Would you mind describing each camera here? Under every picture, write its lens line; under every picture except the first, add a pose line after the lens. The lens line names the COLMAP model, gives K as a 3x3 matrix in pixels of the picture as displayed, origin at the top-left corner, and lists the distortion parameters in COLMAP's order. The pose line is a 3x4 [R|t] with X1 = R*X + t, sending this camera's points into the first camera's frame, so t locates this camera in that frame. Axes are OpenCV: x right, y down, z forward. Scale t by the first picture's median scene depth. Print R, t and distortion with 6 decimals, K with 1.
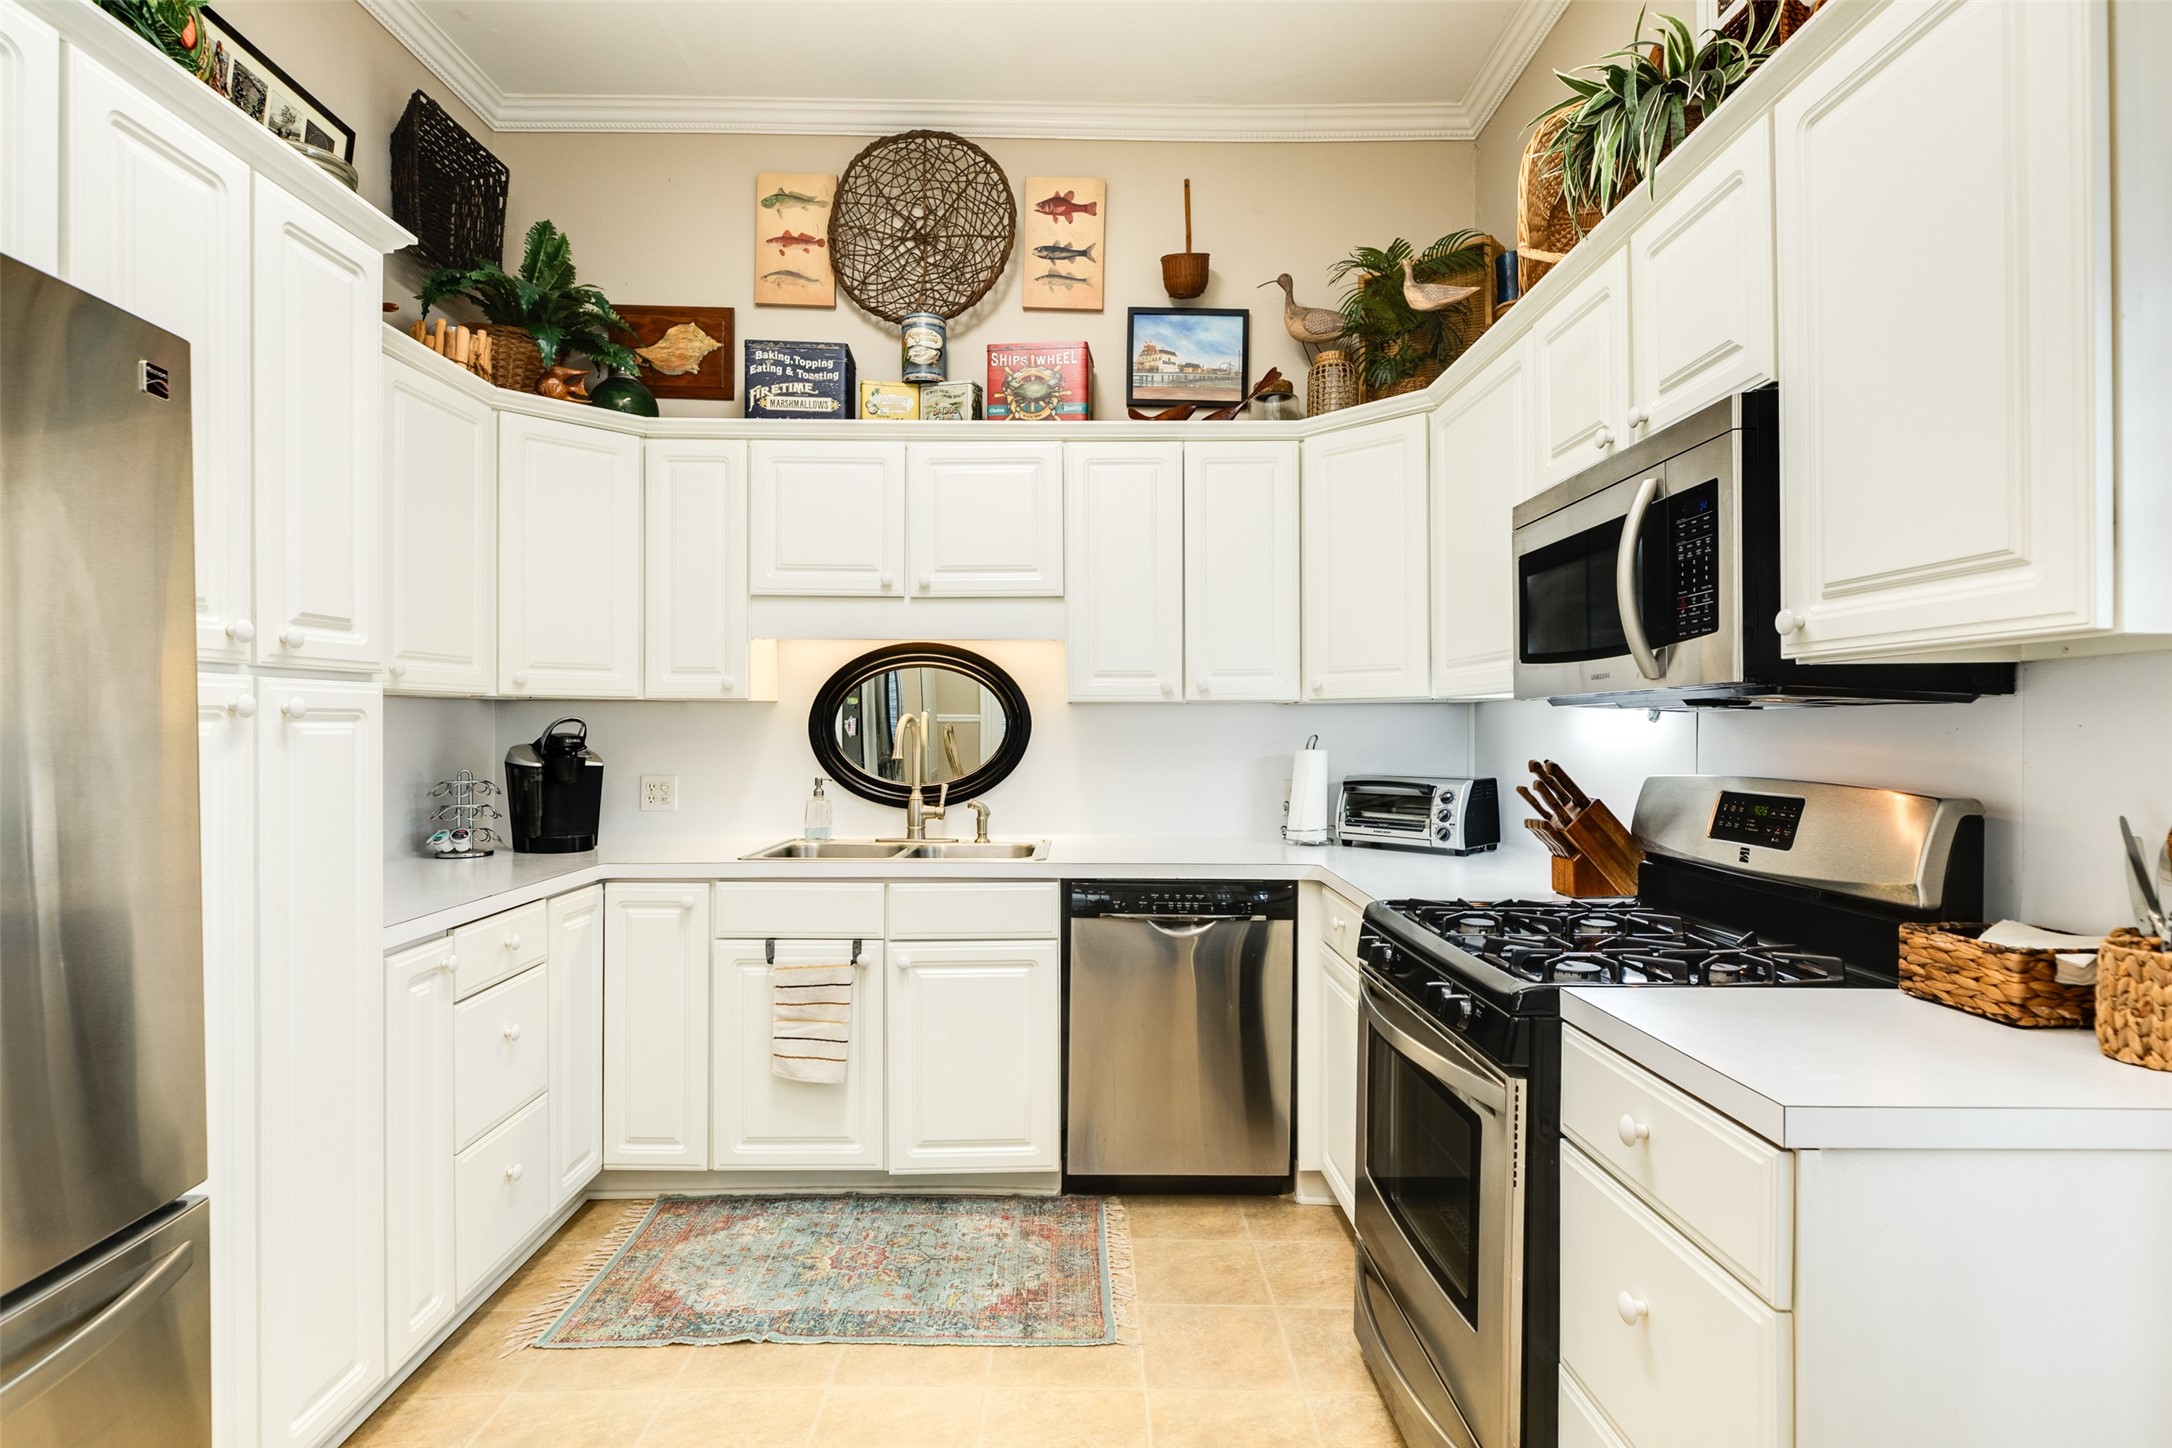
lens RADIAL K [[1083.3, 0, 1086.0], [0, 1083.3, 724.0], [0, 0, 1]] dist [-0.000905, 0.000759]
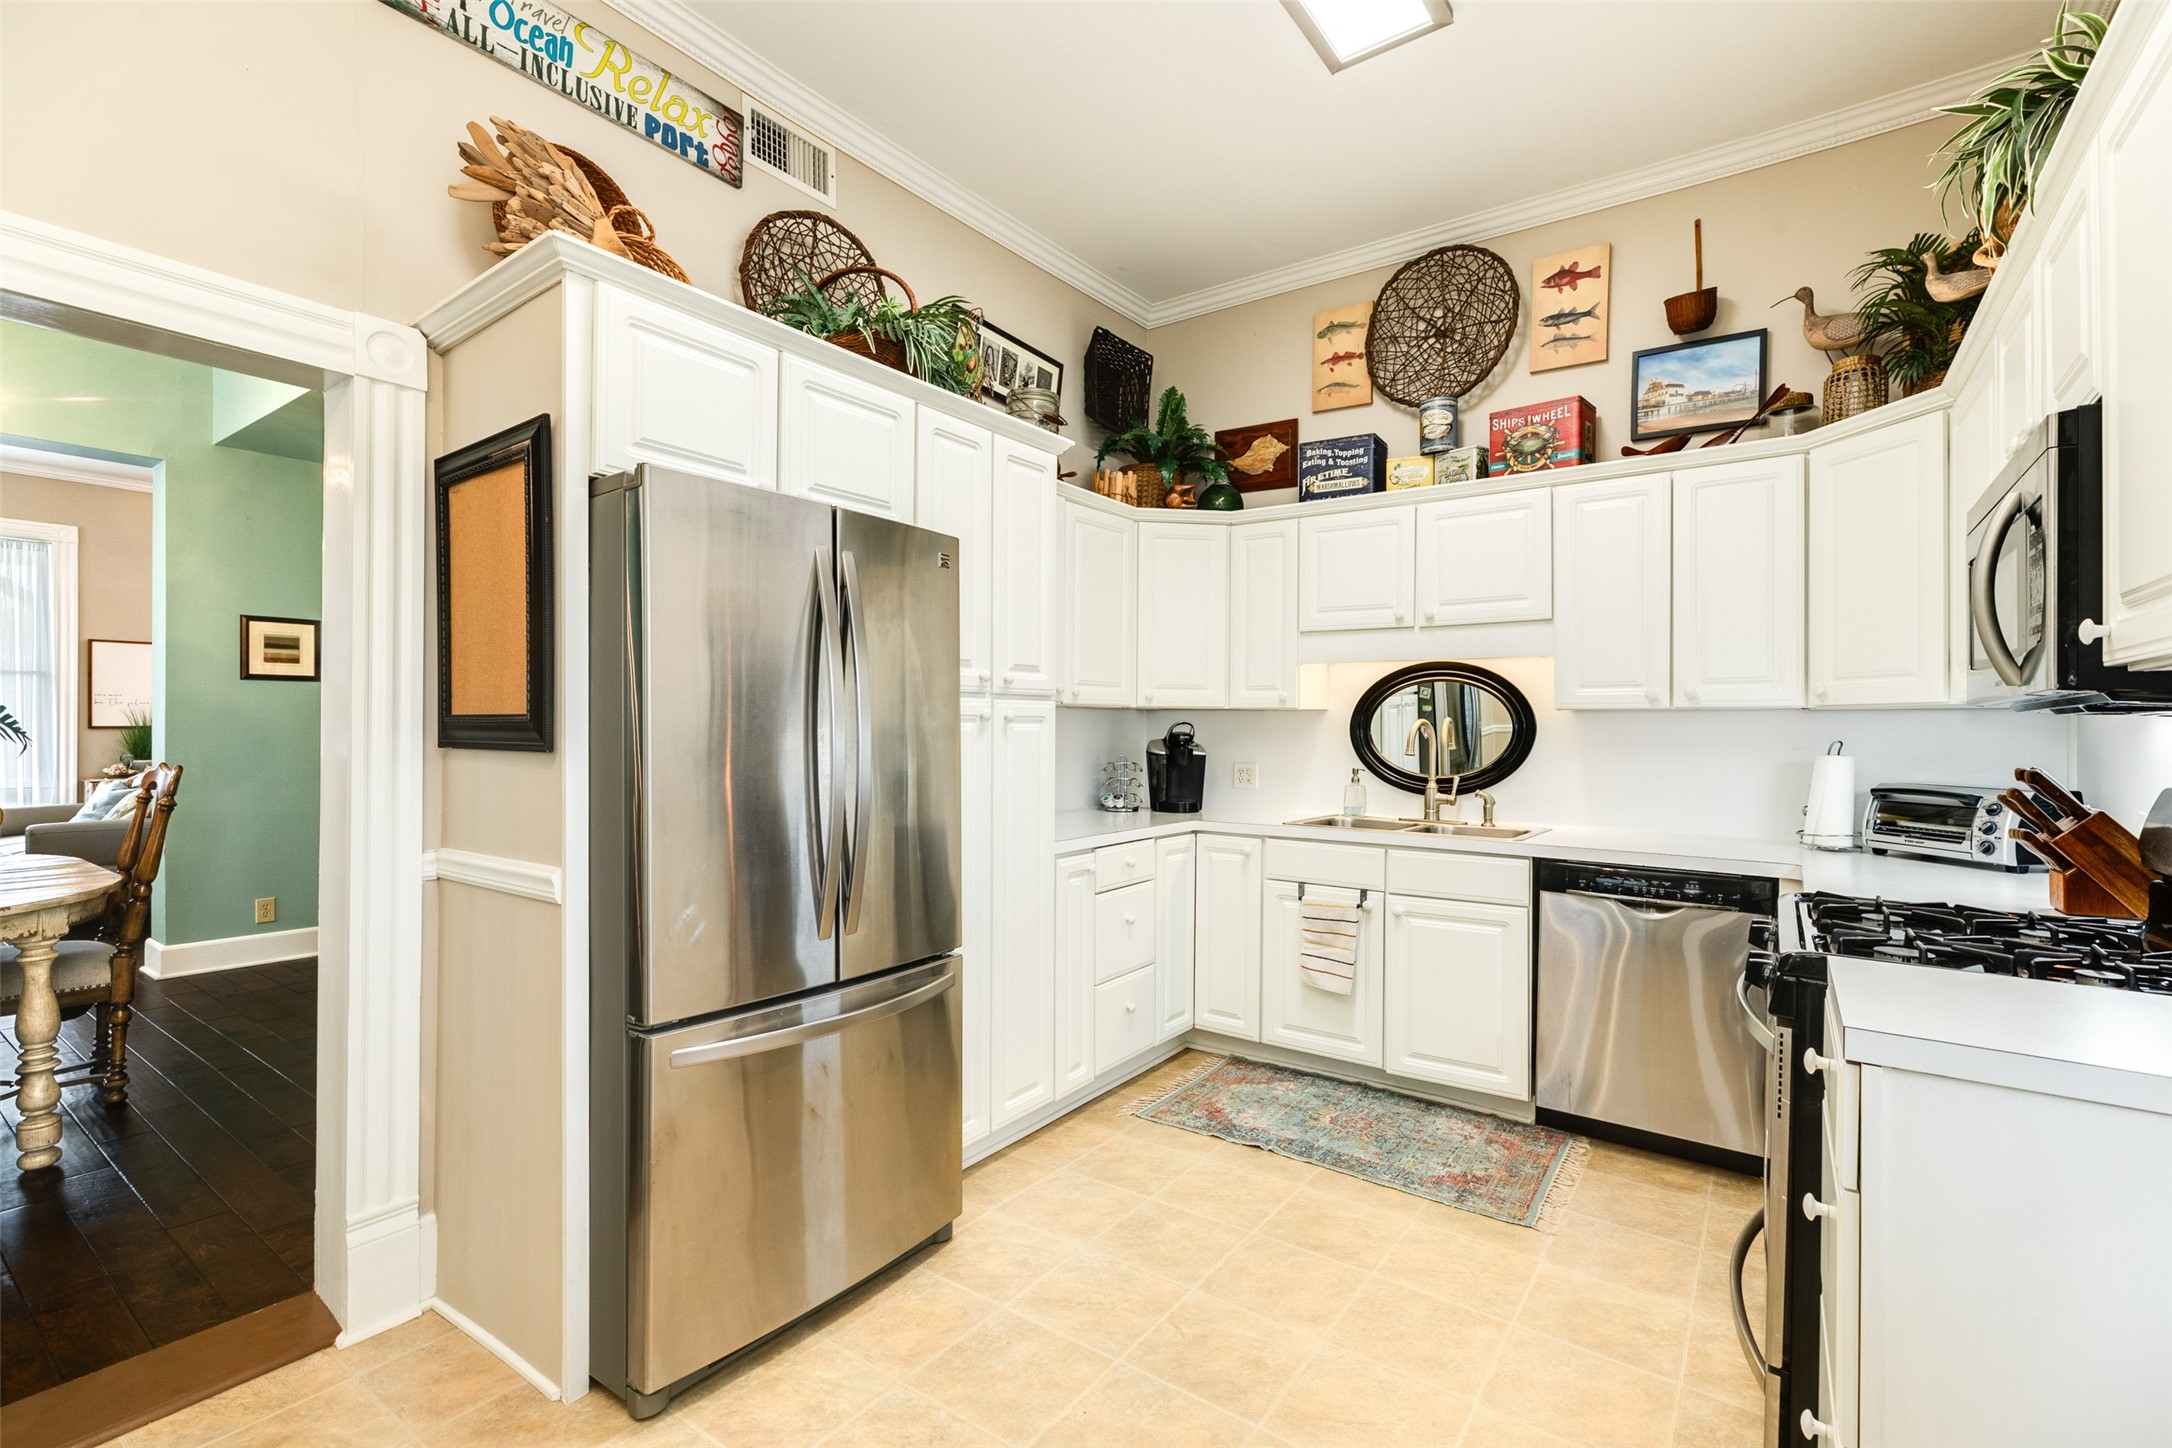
lens RADIAL K [[966.8, 0, 1079.9], [0, 966.8, 722.2], [0, 0, 1]] dist [0.008681, 0.000112]
pose [[0.807522, 0.003156, -0.589828, 0.192640], [-0.006725, 0.999970, -0.003856, 0.001169], [0.589799, 0.007081, 0.807519, -0.150325]]
